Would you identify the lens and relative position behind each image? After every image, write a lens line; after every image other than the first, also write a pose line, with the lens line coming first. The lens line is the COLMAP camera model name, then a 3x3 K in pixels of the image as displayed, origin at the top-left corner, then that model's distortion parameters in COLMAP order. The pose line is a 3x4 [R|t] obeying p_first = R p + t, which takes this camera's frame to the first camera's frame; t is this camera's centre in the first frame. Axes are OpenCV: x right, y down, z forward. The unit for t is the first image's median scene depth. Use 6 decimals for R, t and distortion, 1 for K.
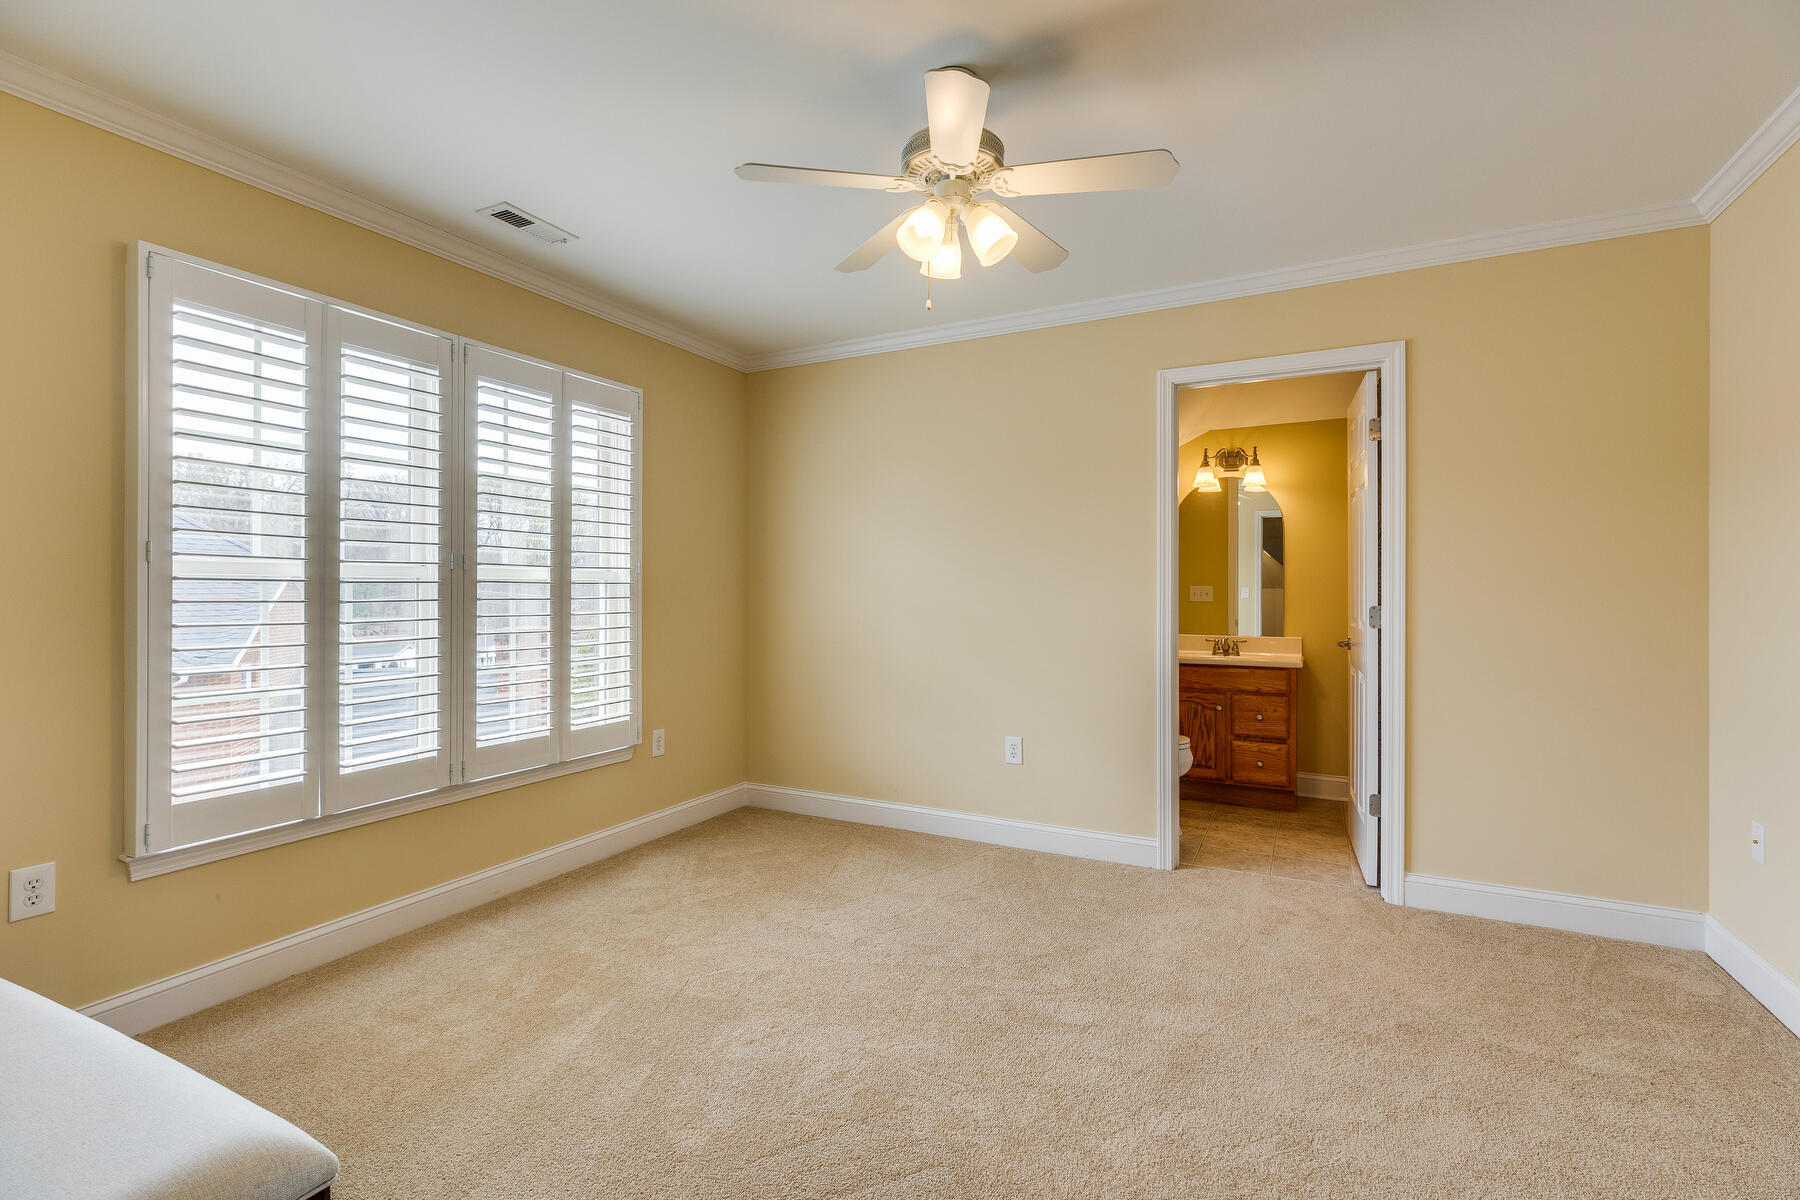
lens RADIAL K [[809.4, 0, 897.0], [0, 809.4, 597.1], [0, 0, 1]] dist [-0.001275, -0.000113]
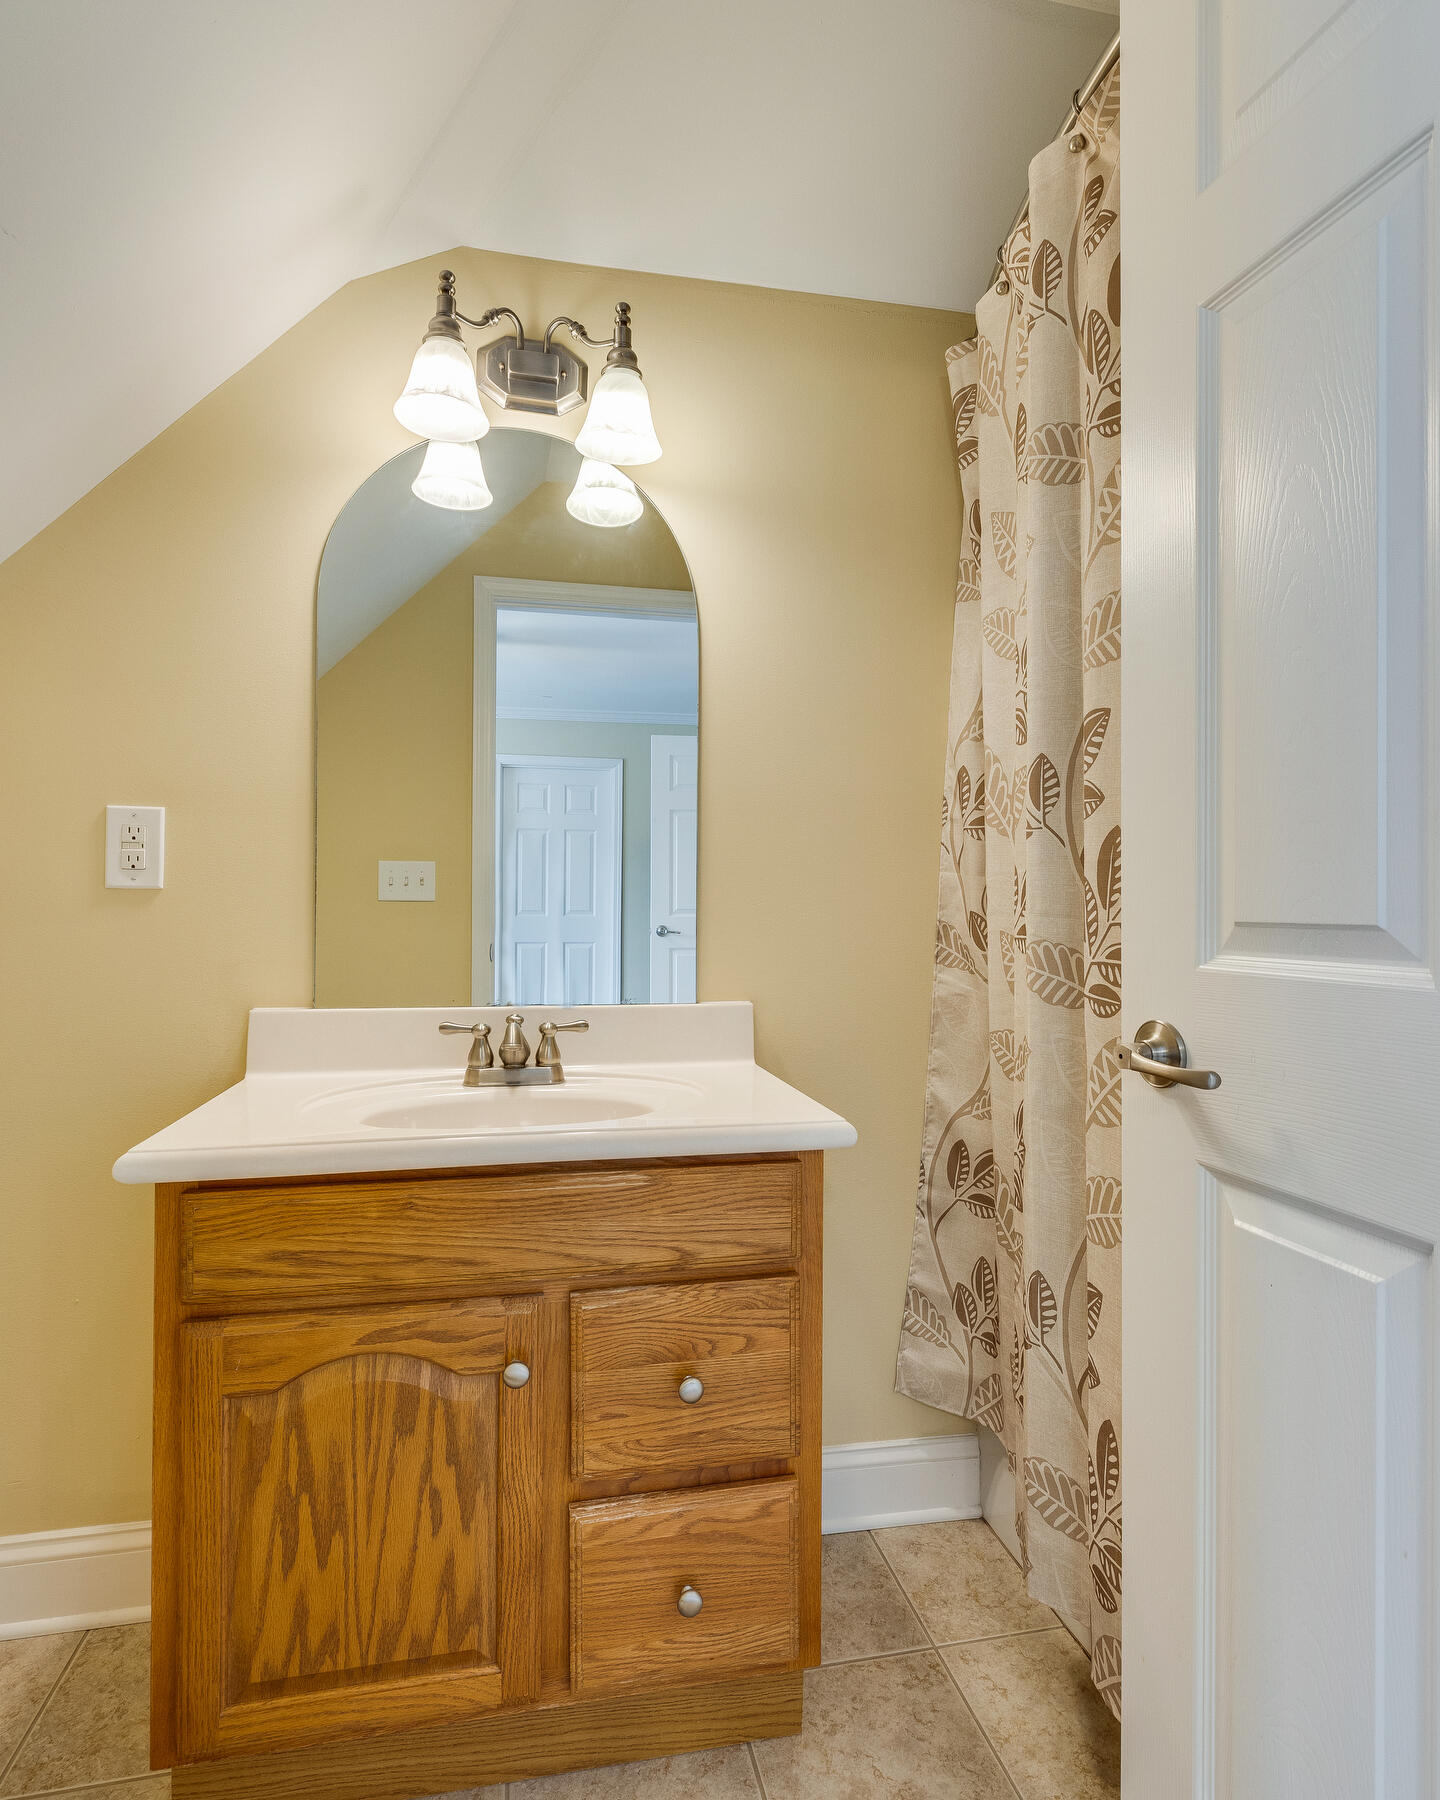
lens RADIAL K [[963.6, 0, 720.0], [0, 963.6, 900.0], [0, 0, 1]] dist [0.002724, 0.000029]
pose [[0.772457, 0.008154, 0.635015, 0.276181], [0.001013, 0.999900, -0.014071, 0.017934], [-0.635066, 0.011513, 0.772372, 0.763679]]
